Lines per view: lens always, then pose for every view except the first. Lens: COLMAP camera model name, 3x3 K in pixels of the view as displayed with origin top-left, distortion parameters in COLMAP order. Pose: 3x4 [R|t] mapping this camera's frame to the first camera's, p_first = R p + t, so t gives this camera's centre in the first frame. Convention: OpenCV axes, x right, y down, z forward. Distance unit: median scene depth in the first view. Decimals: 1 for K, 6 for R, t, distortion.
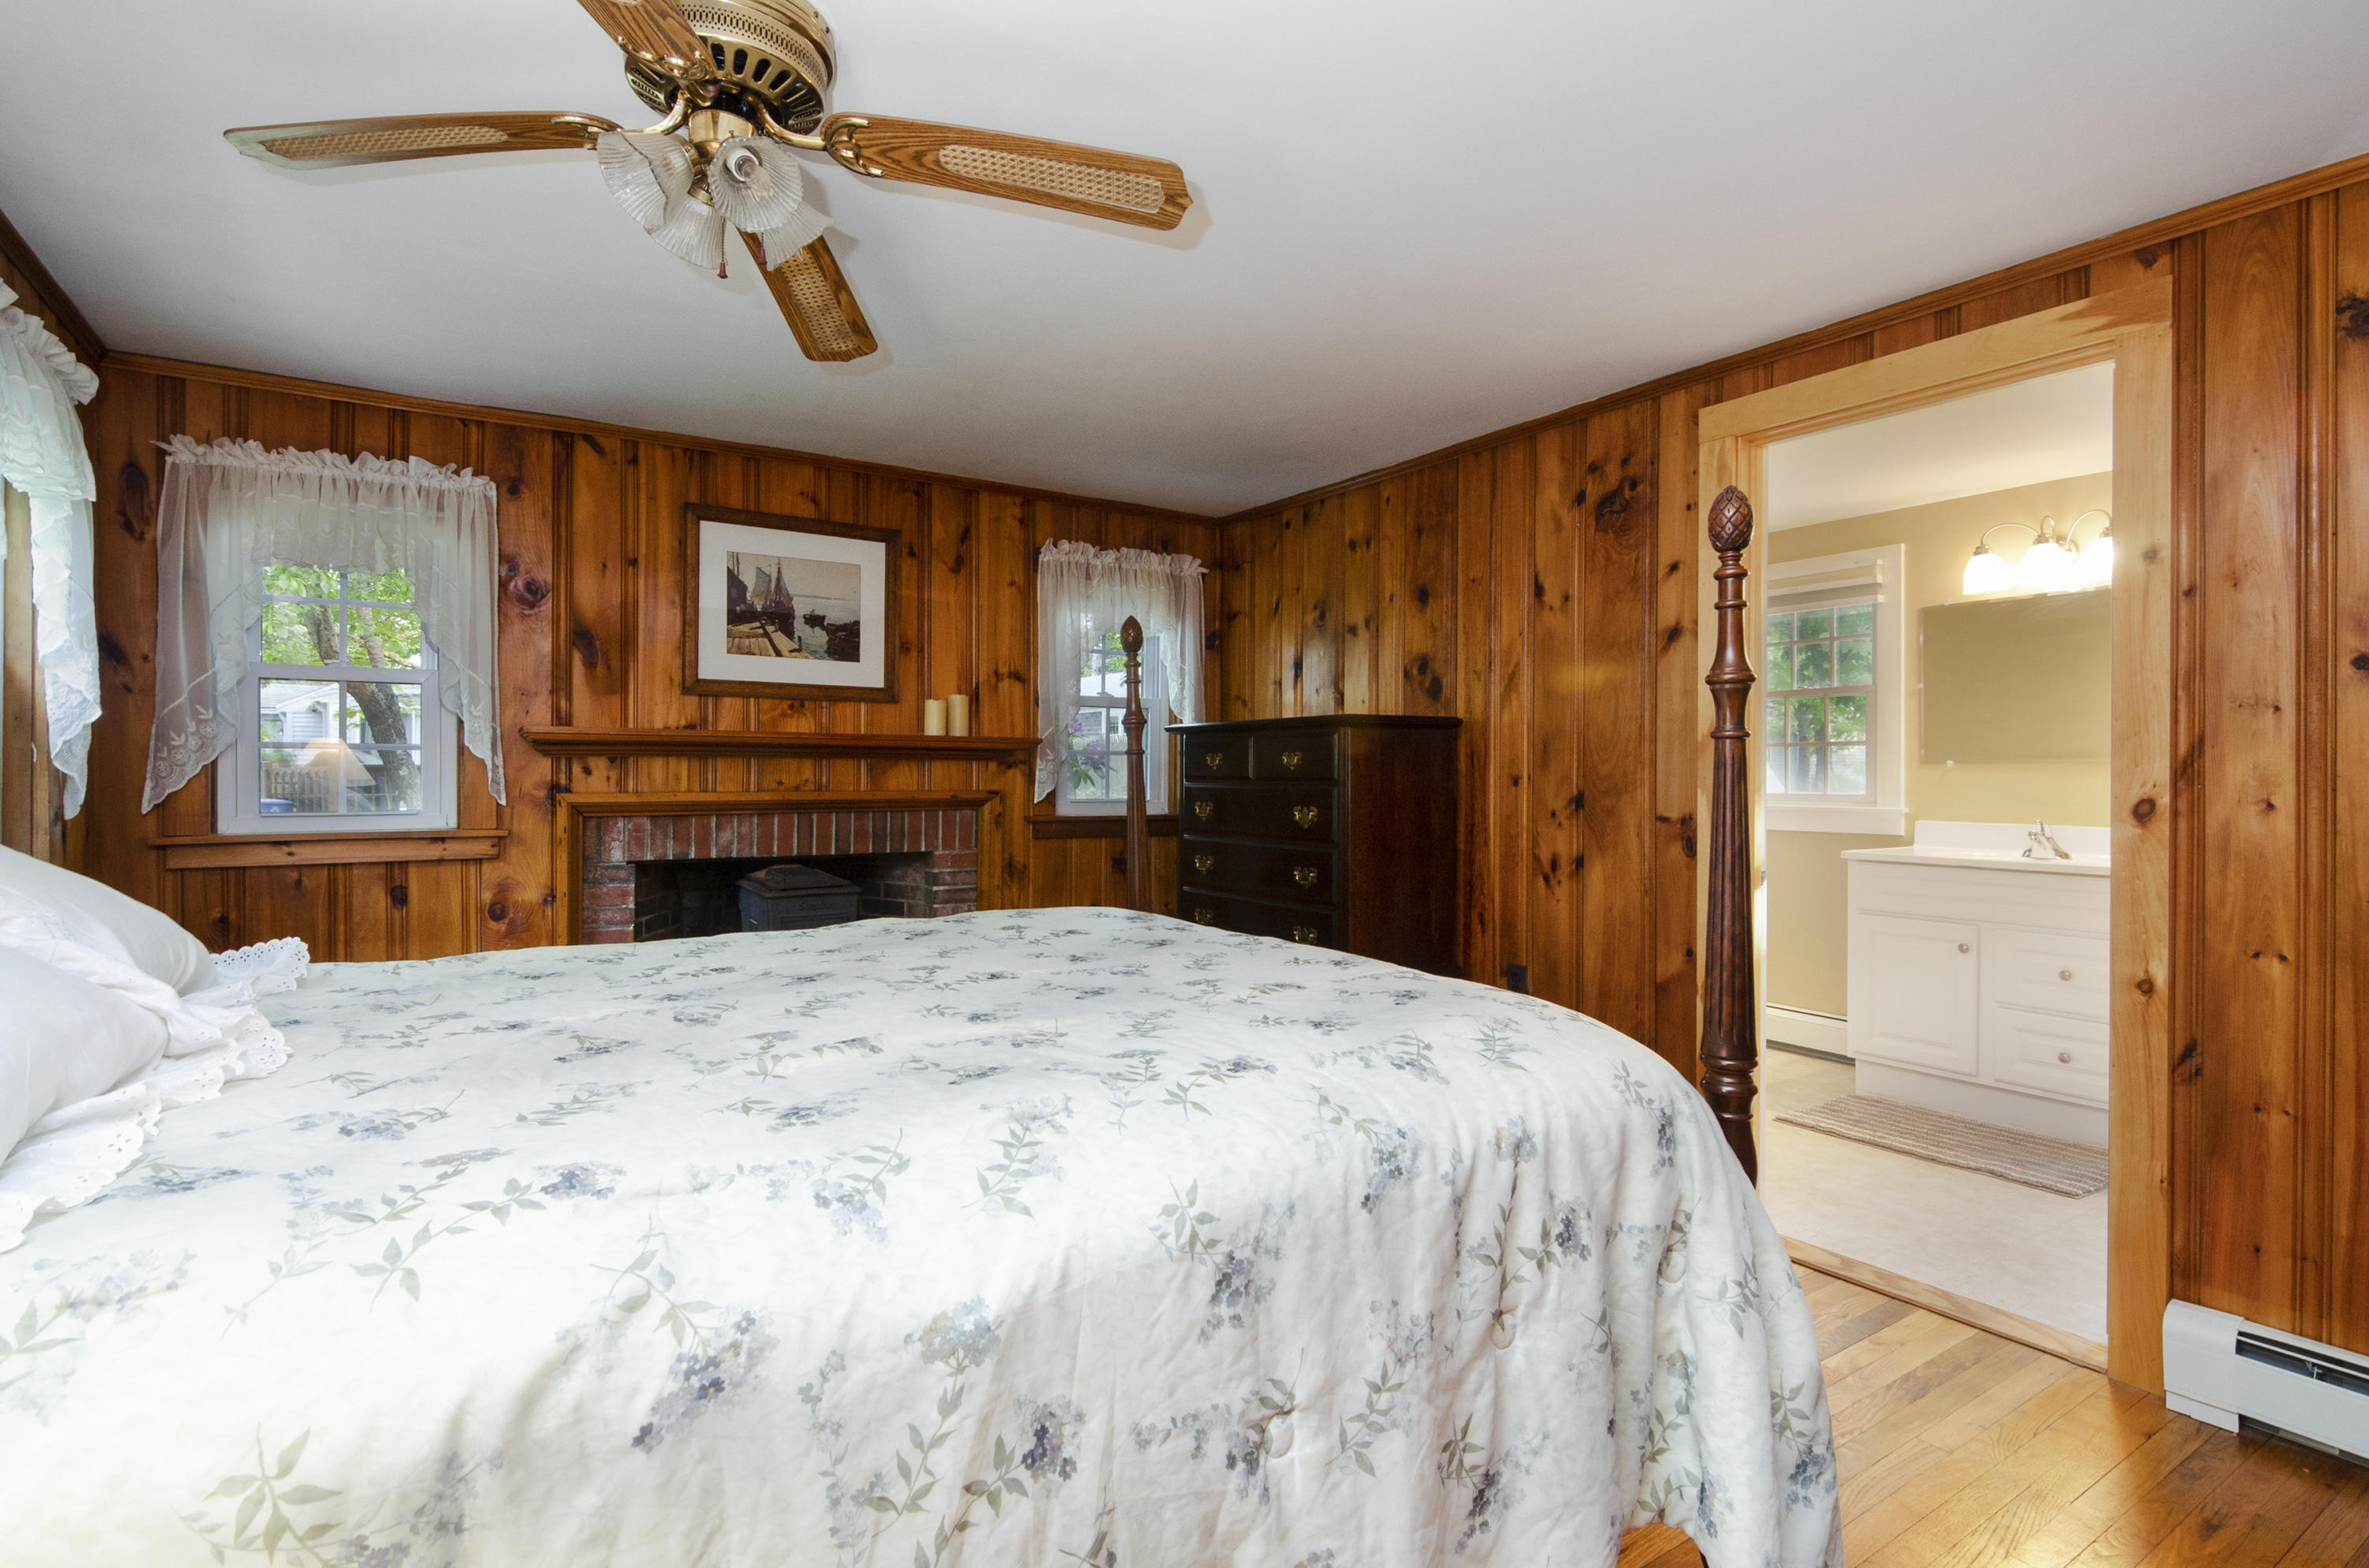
lens RADIAL K [[1125.6, 0, 1179.3], [0, 1125.6, 770.8], [0, 0, 1]] dist [0.000813, -0.000289]
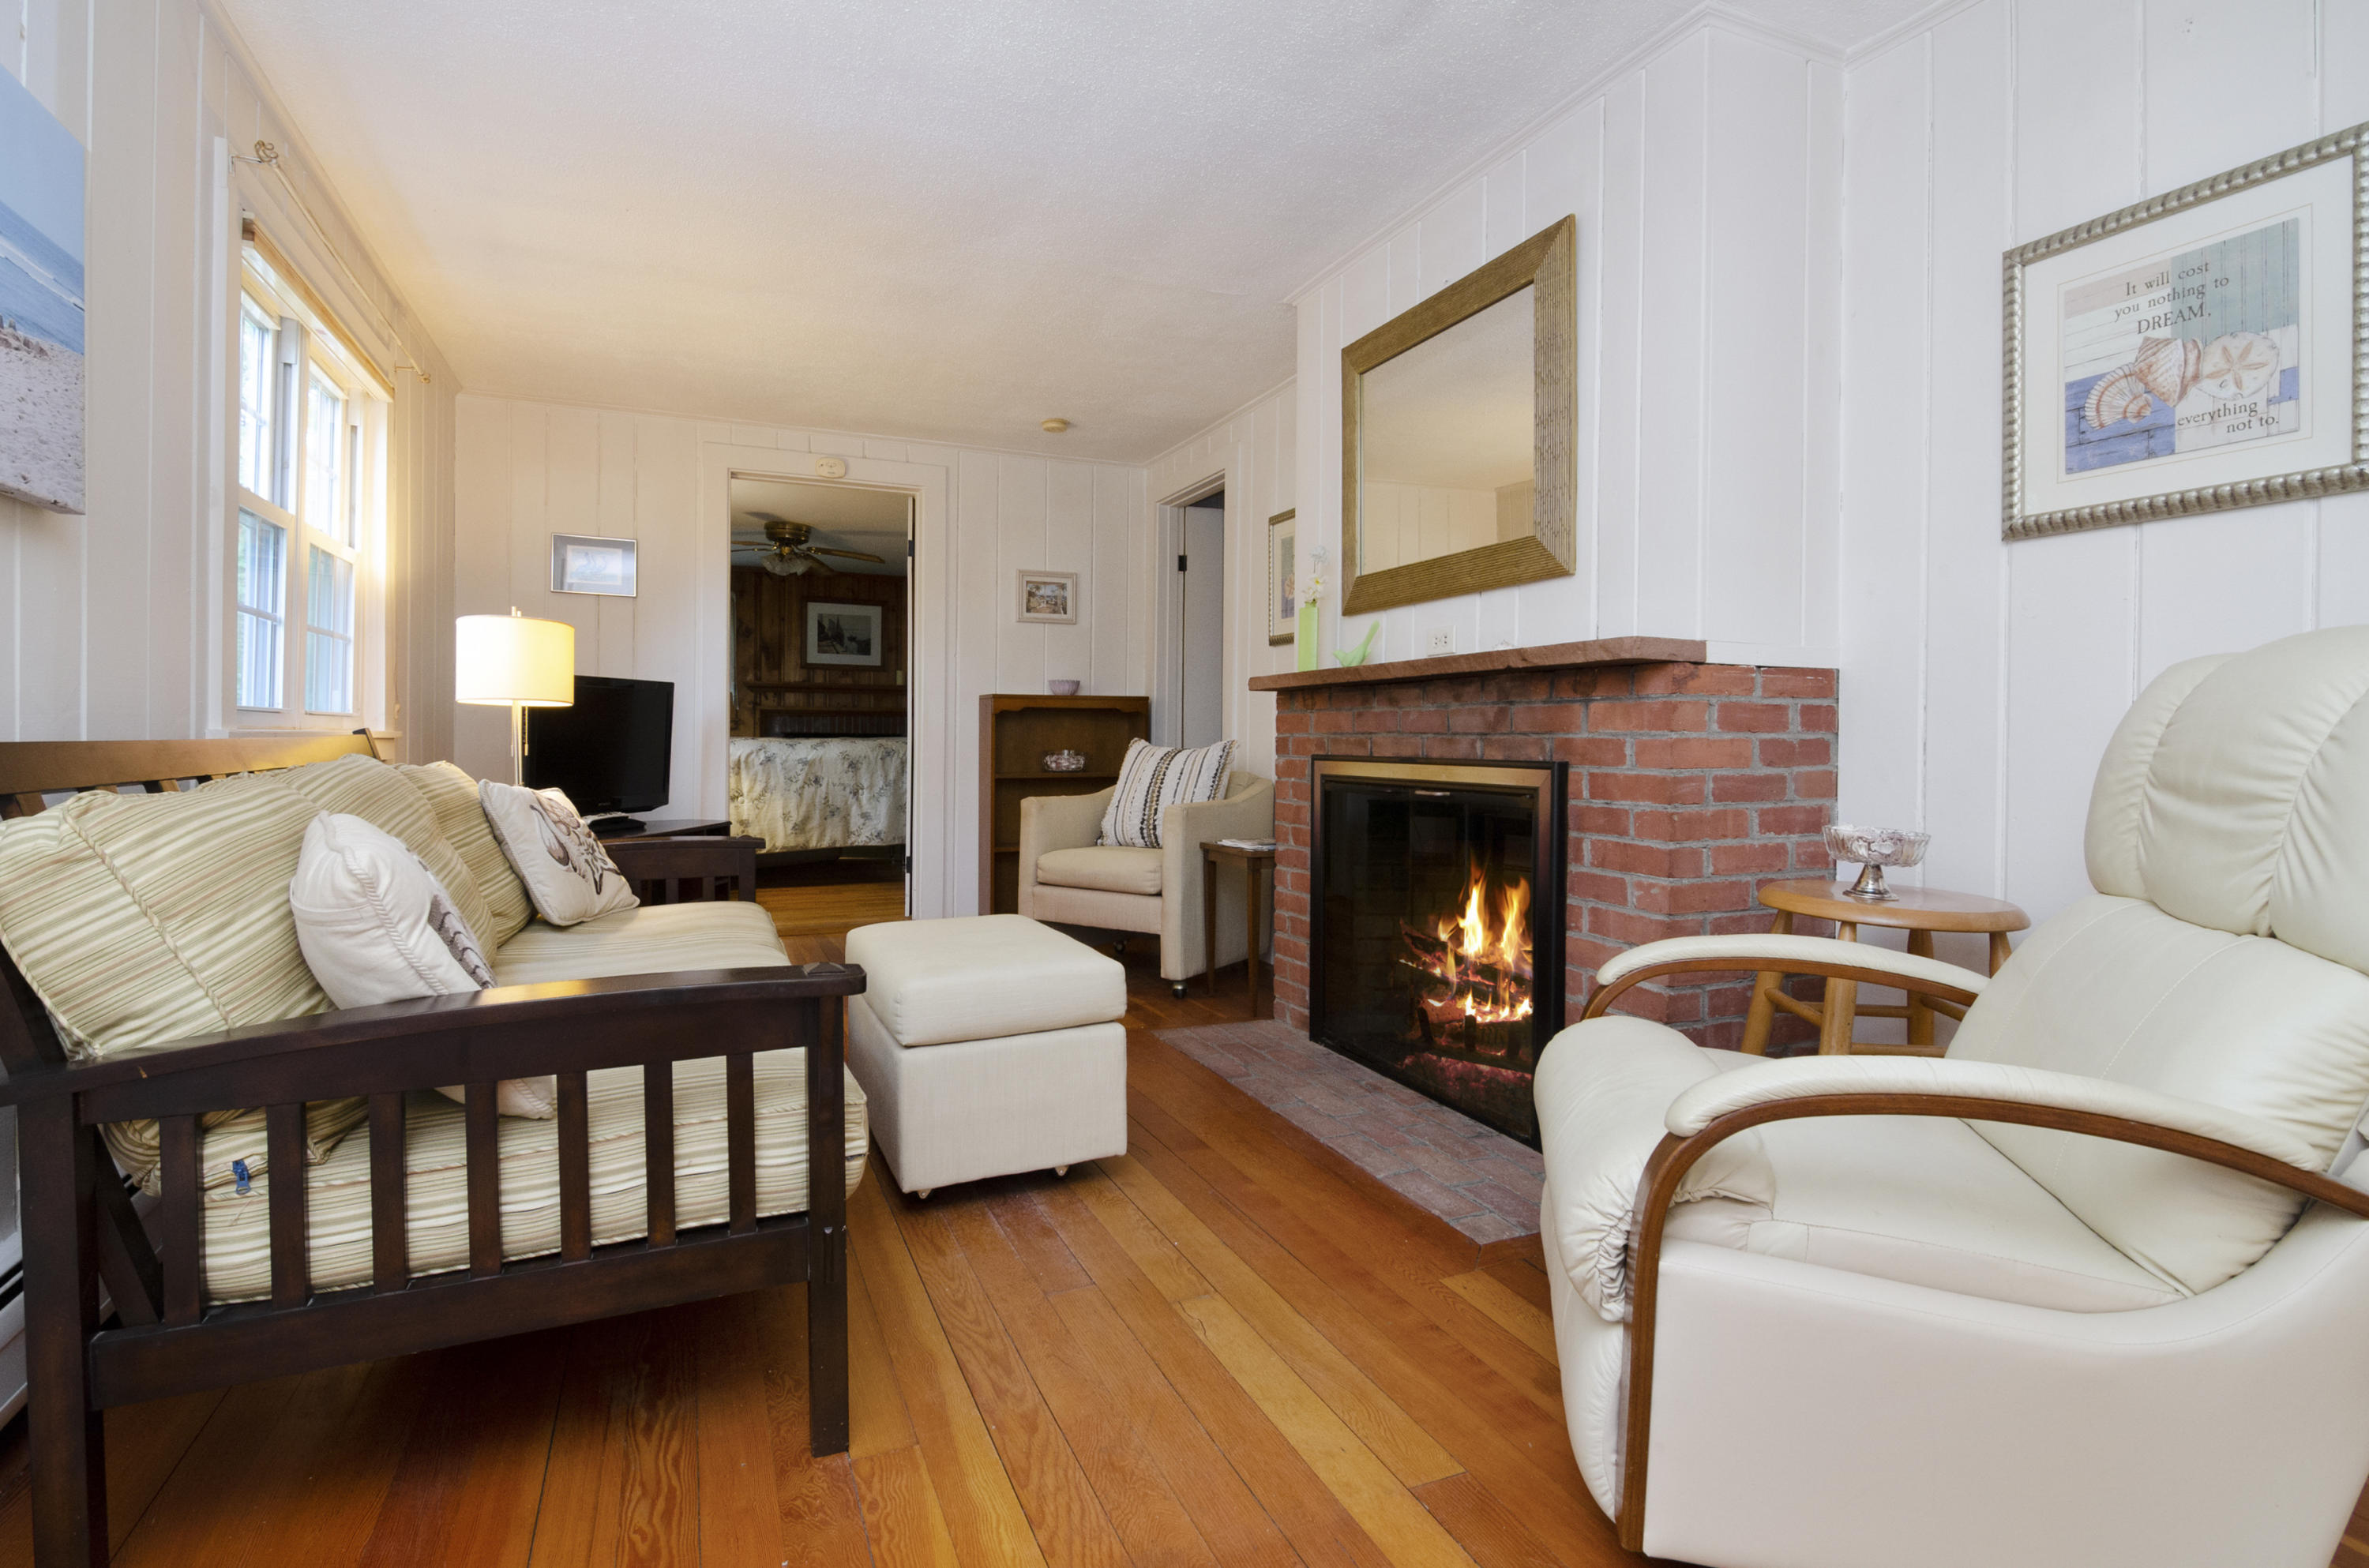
lens RADIAL K [[1152.9, 0, 1180.5], [0, 1152.9, 749.3], [0, 0, 1]] dist [-0.000774, -0.000384]
pose [[0.987063, 0.010293, -0.160002, 0.876951], [-0.009194, 0.999929, 0.007607, 0.092839], [0.160069, -0.006038, 0.987087, -1.533331]]
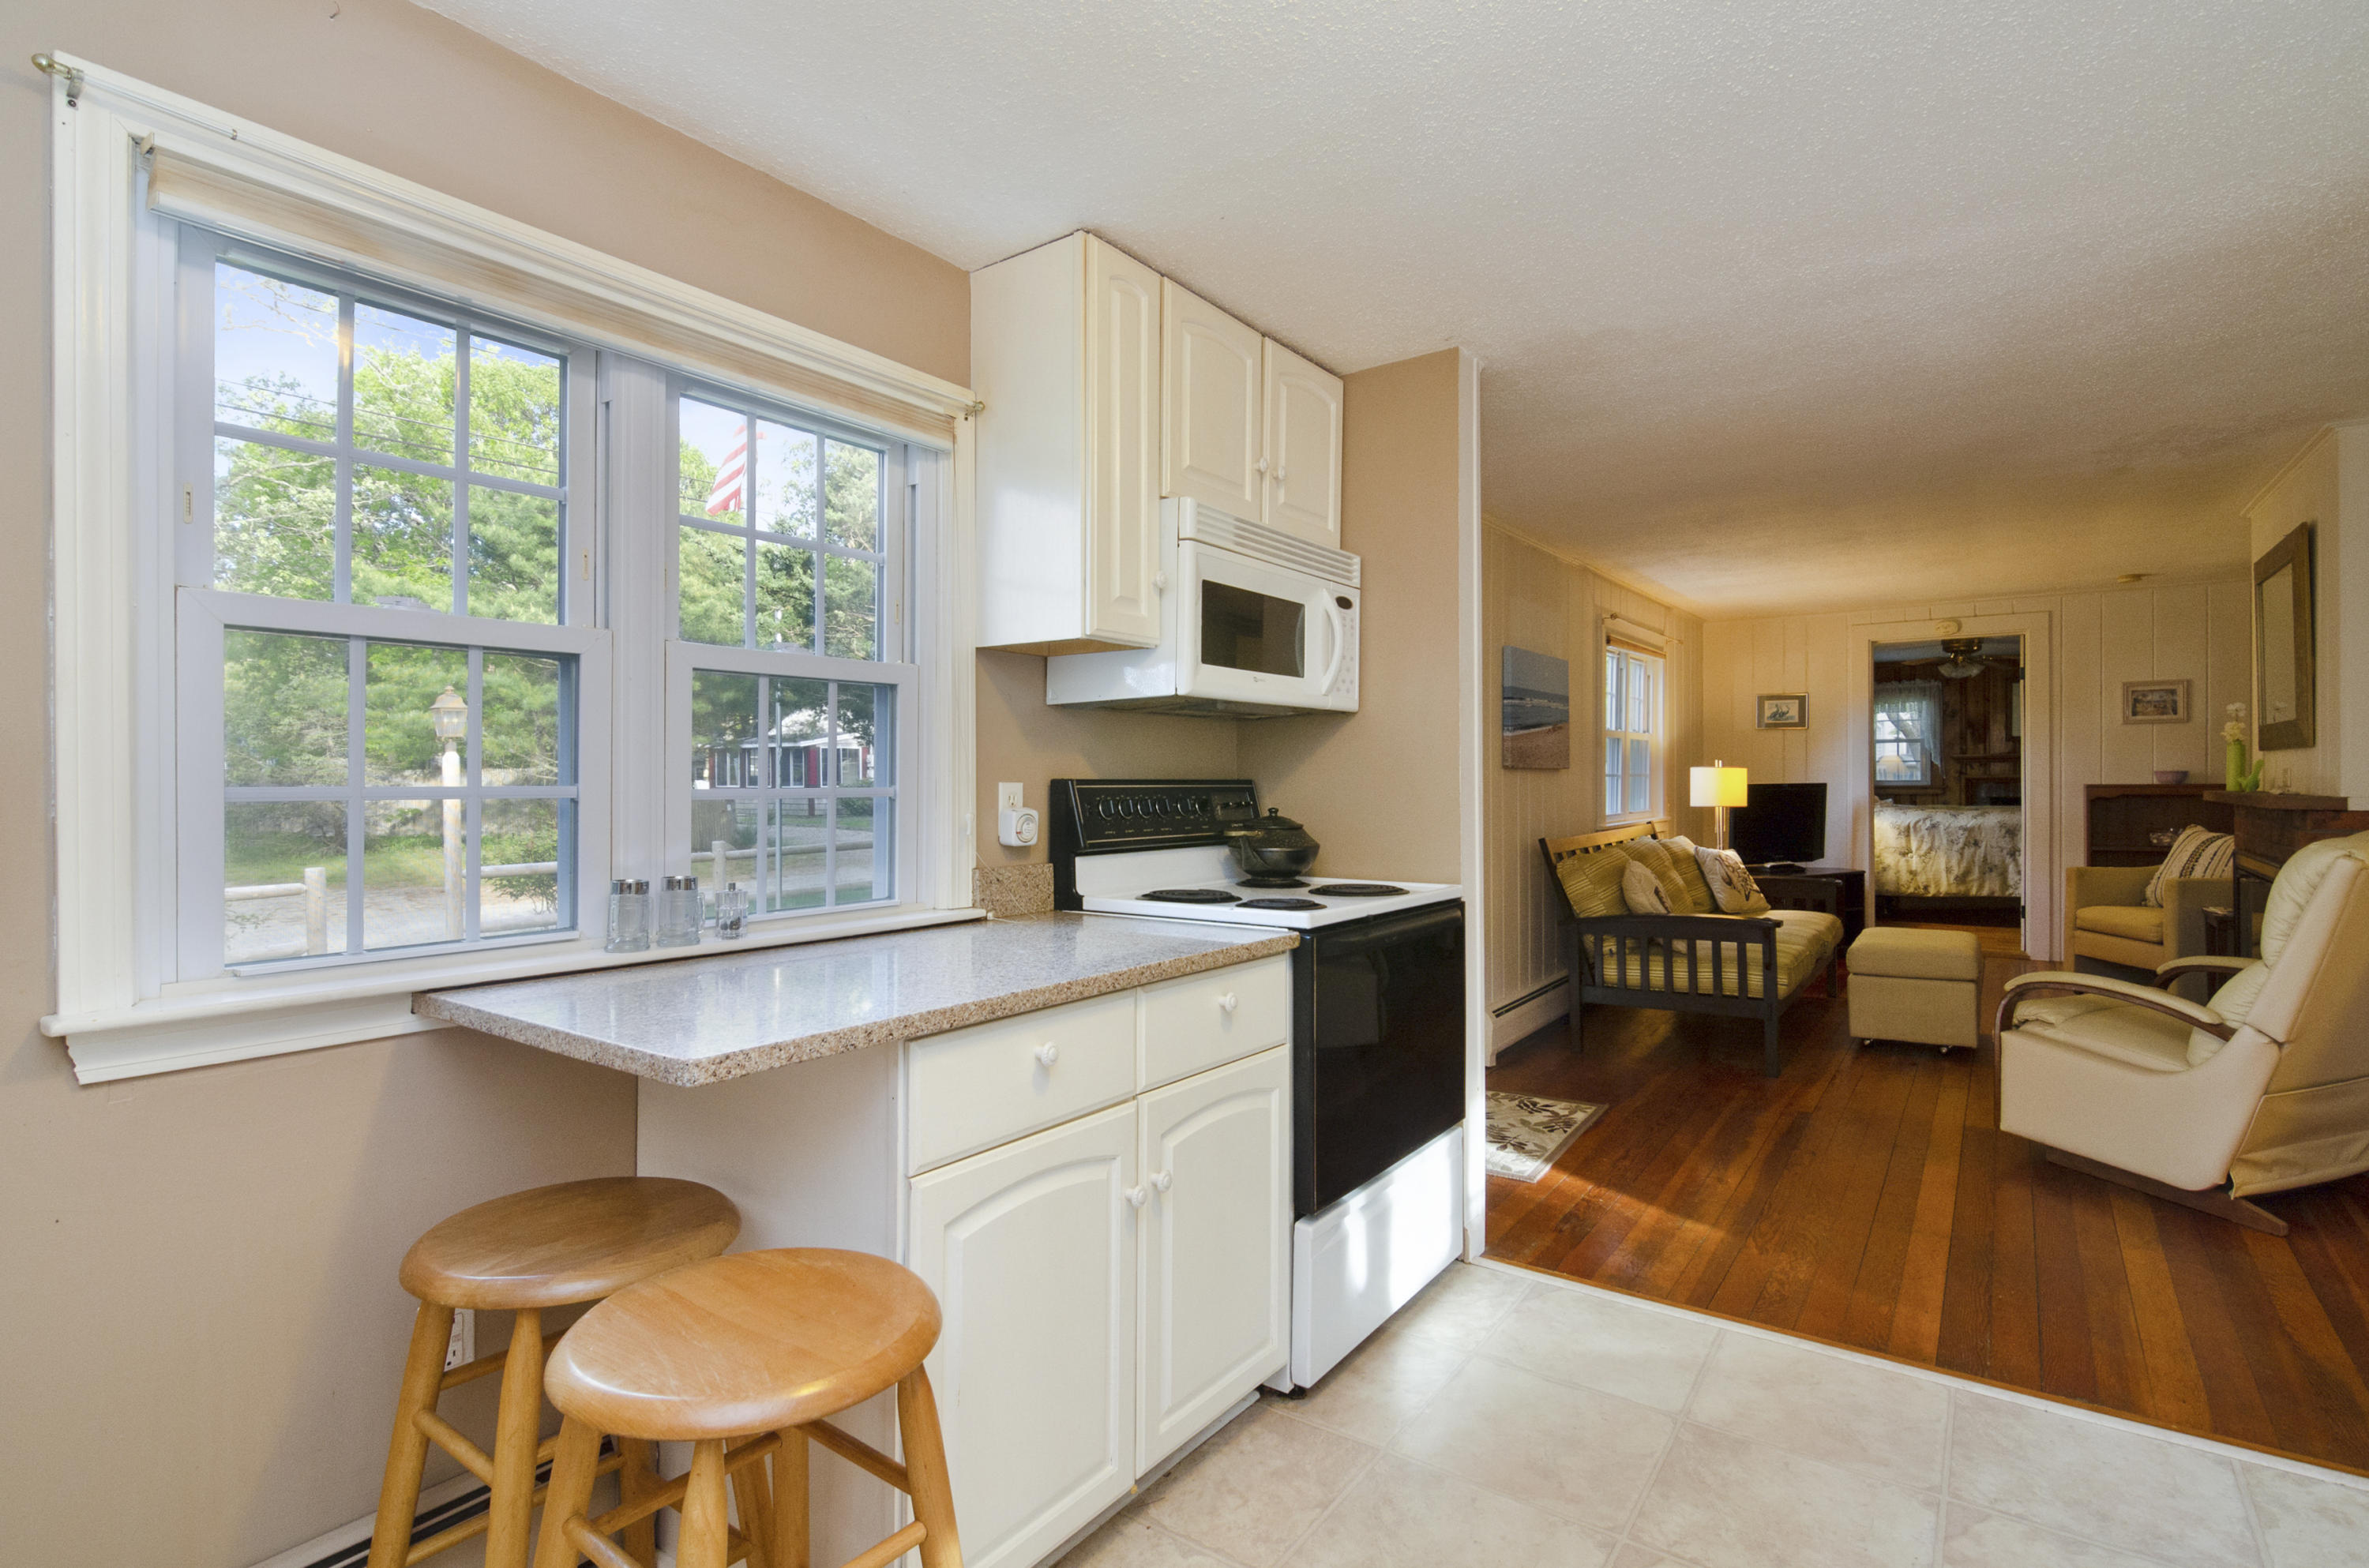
lens RADIAL K [[1125.6, 0, 1179.3], [0, 1125.6, 770.8], [0, 0, 1]] dist [0.000813, -0.000289]
pose [[0.362547, -0.005345, -0.931950, 1.587529], [0.002855, 0.999985, -0.004625, 0.017662], [0.931961, -0.000984, 0.362557, -2.183729]]
